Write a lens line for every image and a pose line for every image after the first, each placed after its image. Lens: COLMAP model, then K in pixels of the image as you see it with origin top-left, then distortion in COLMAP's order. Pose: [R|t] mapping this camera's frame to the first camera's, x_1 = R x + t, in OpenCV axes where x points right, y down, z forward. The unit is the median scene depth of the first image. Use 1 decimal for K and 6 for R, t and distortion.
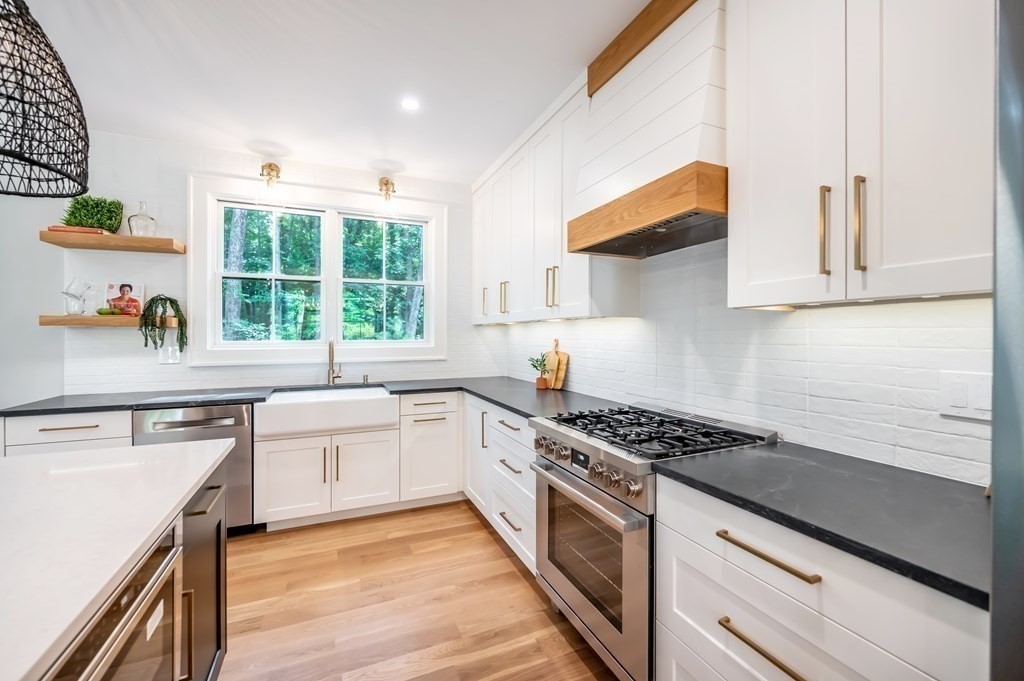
lens RADIAL K [[416.4, 0, 508.9], [0, 416.4, 332.5], [0, 0, 1]] dist [-0.001176, -0.000902]
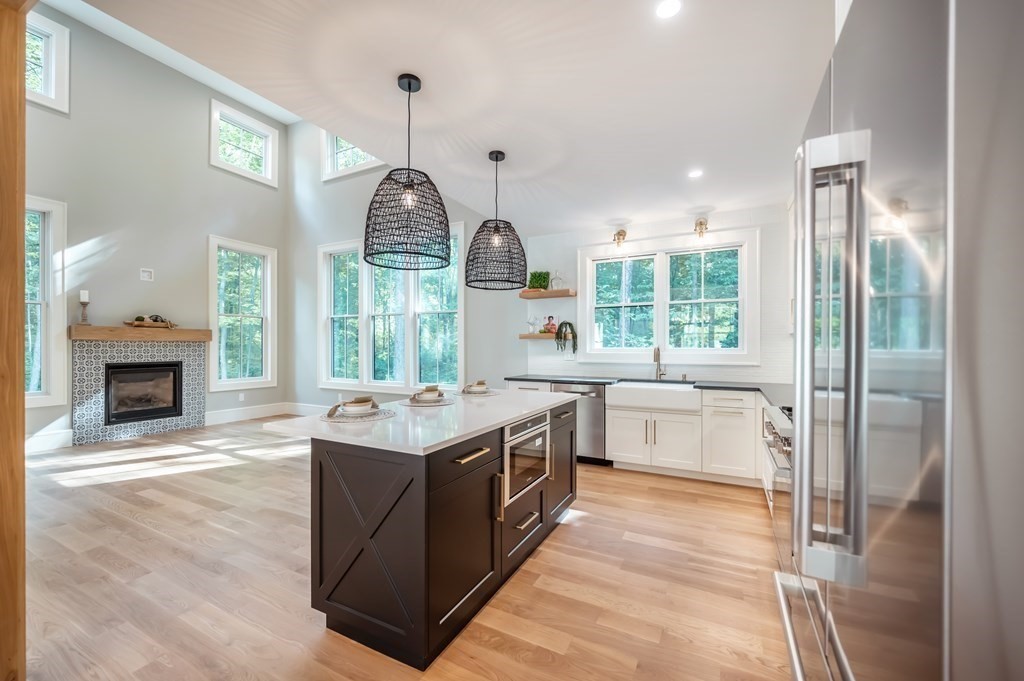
lens RADIAL K [[416.4, 0, 510.5], [0, 416.4, 345.8], [0, 0, 1]] dist [-0.001176, -0.000902]
pose [[0.628919, 0.000546, -0.777471, 0.398807], [0.000709, 0.999999, 0.001276, 0.013253], [0.777470, -0.001353, 0.628918, -0.297775]]
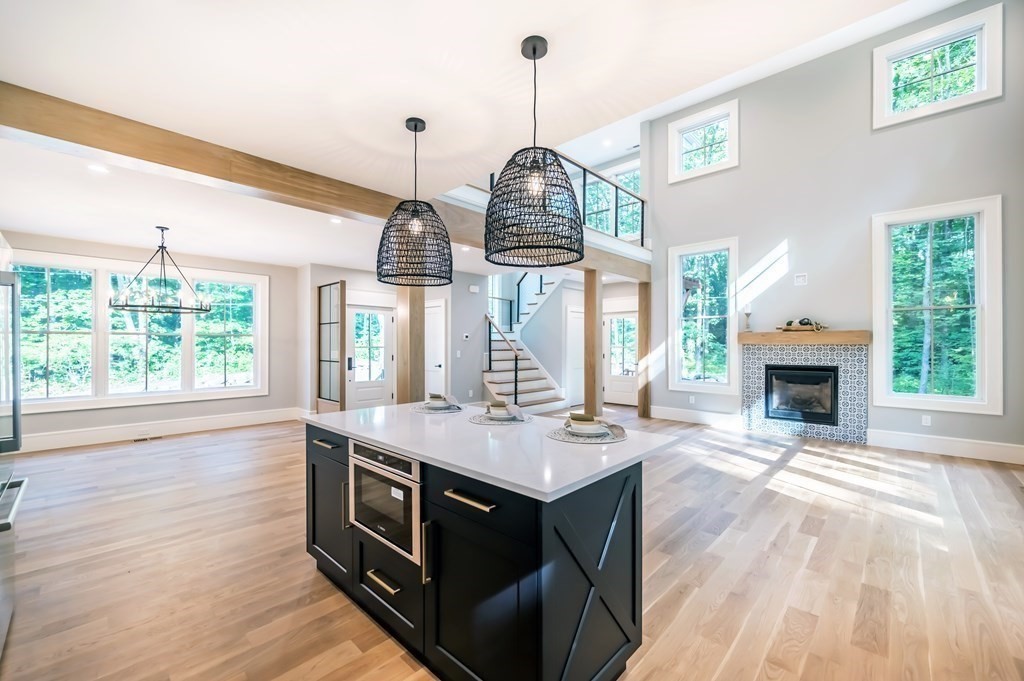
lens RADIAL K [[416.4, 0, 511.0], [0, 416.4, 342.9], [0, 0, 1]] dist [-0.001176, -0.000902]
pose [[-0.922814, -0.001944, -0.385242, -0.555344], [0.000845, 0.999975, -0.007071, -0.014835], [0.385246, -0.006851, -0.922789, 1.802359]]
